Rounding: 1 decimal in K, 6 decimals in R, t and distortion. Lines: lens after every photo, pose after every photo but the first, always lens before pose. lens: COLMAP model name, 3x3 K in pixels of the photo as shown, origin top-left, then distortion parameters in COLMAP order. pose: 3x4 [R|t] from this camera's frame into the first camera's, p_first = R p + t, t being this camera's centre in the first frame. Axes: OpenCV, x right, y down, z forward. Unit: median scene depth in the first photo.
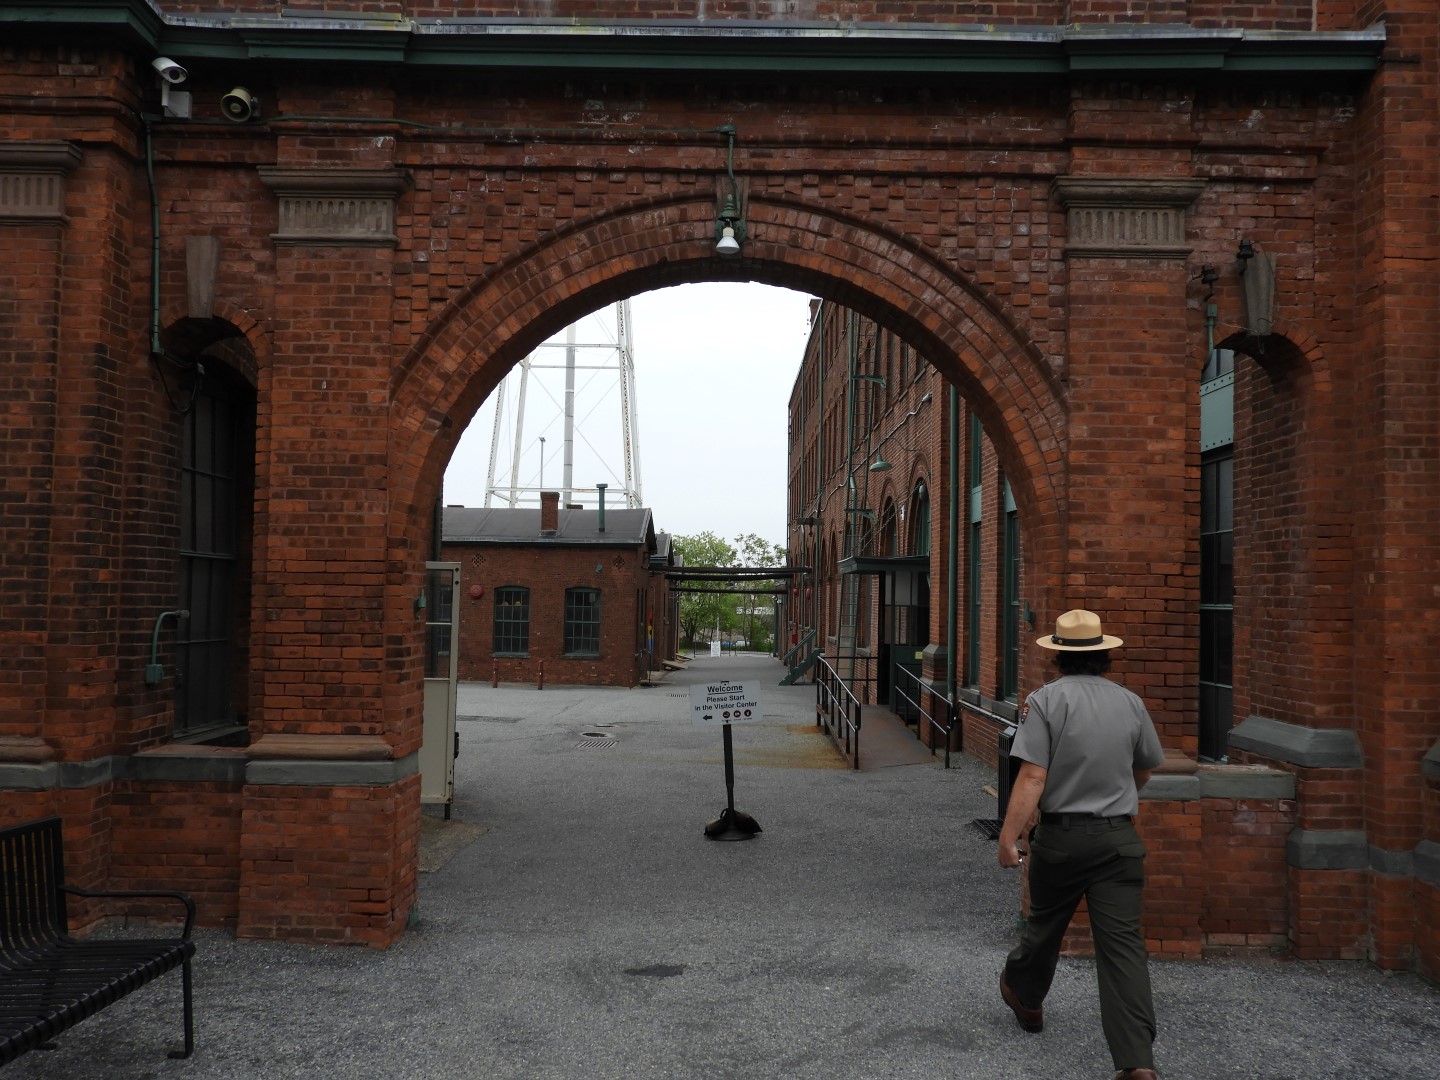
lens RADIAL K [[1260.1, 0, 721.8], [0, 1260.1, 541.0], [0, 0, 1]] dist [0.000648, -0.000813]
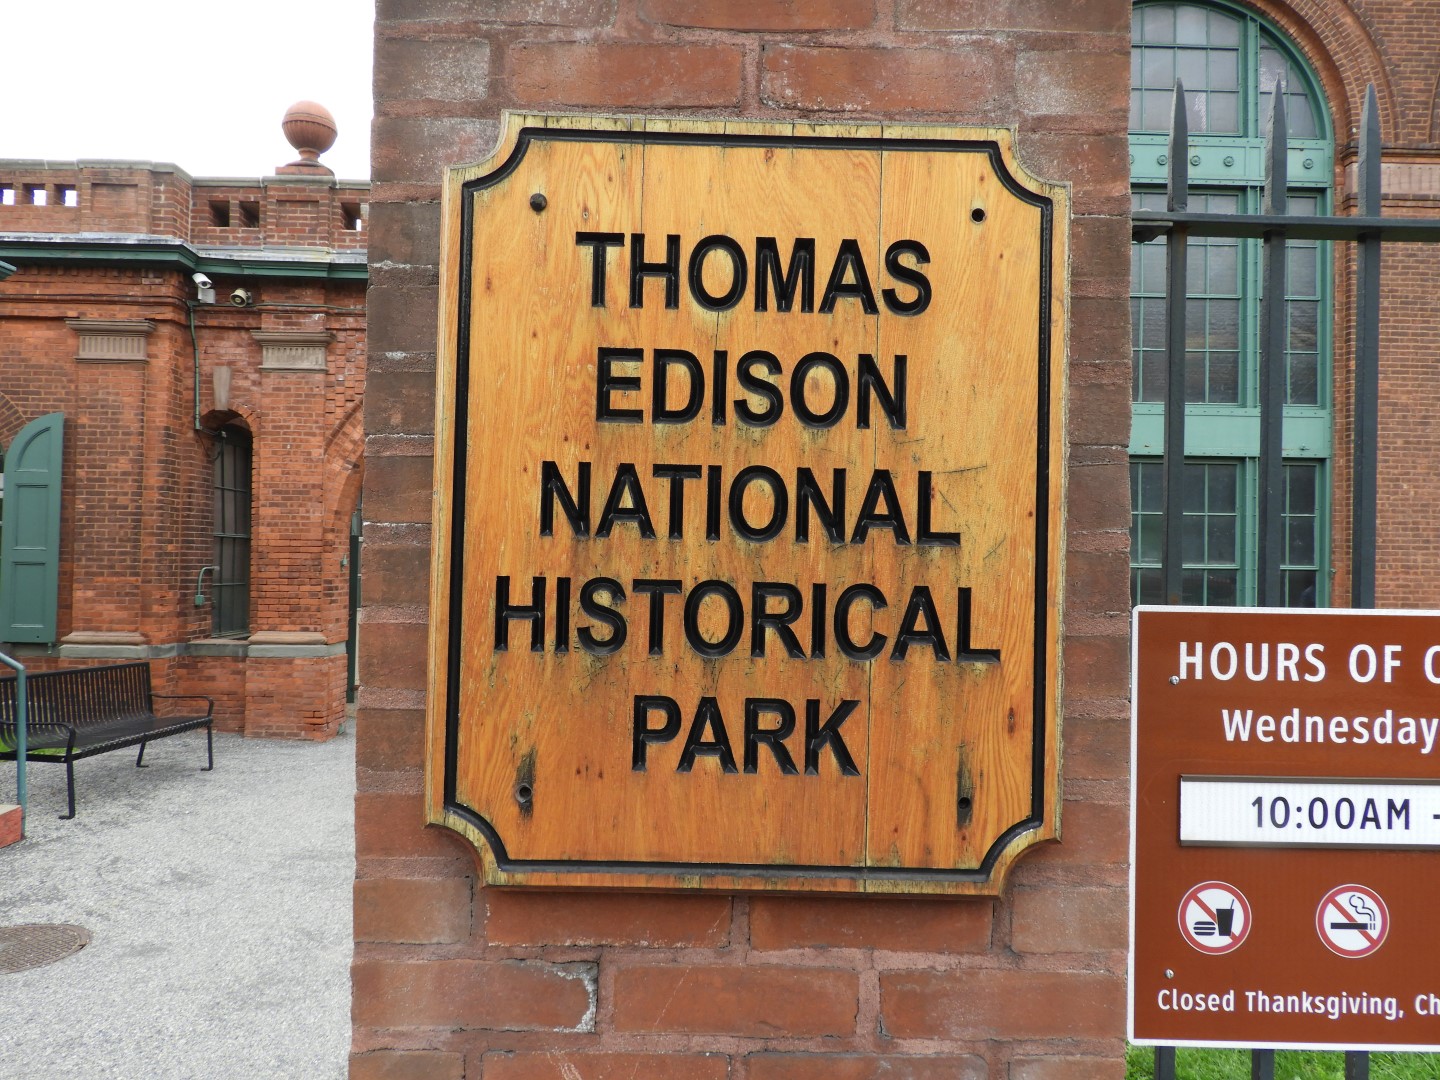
lens RADIAL K [[1022.3, 0, 719.4], [0, 1022.3, 542.9], [0, 0, 1]] dist [0.005665, -0.001170]
pose [[0.999617, -0.002246, 0.027576, 0.284407], [0.001564, 0.999693, 0.024719, -0.016634], [-0.027623, -0.024667, 0.999314, -0.546714]]
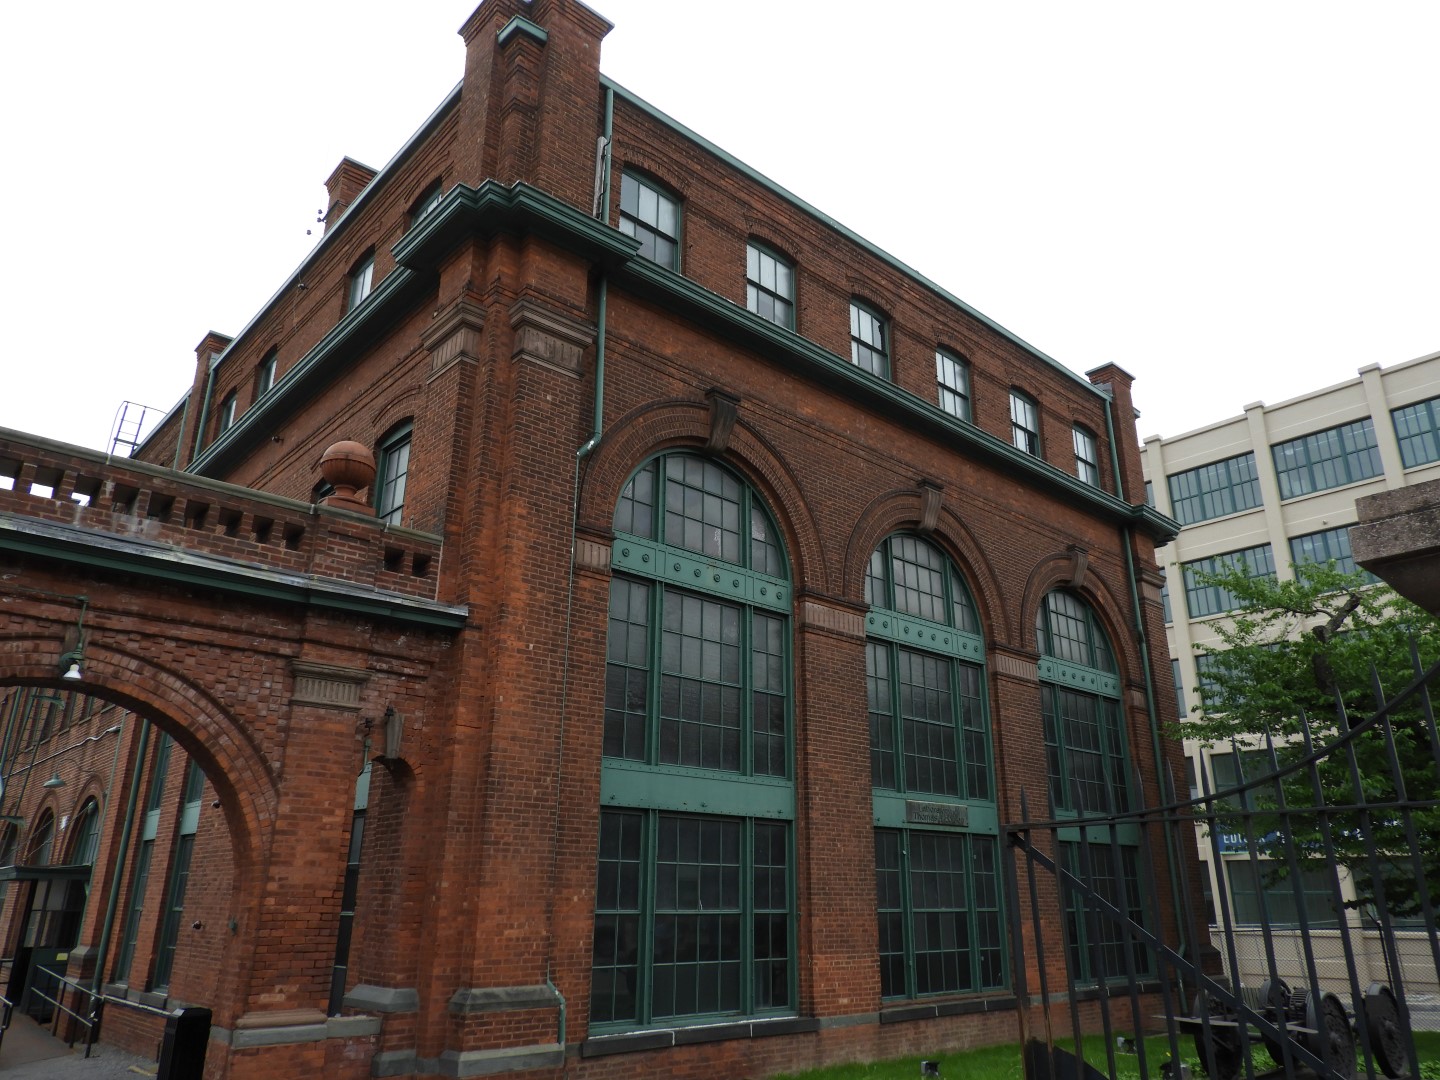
lens RADIAL K [[1022.3, 0, 718.1], [0, 1022.3, 540.3], [0, 0, 1]] dist [0.005665, -0.001170]
pose [[0.741996, 0.209881, 0.636704, -0.237438], [-0.022191, 0.956900, -0.289569, -0.046913], [-0.670037, 0.200730, 0.714673, -0.450898]]
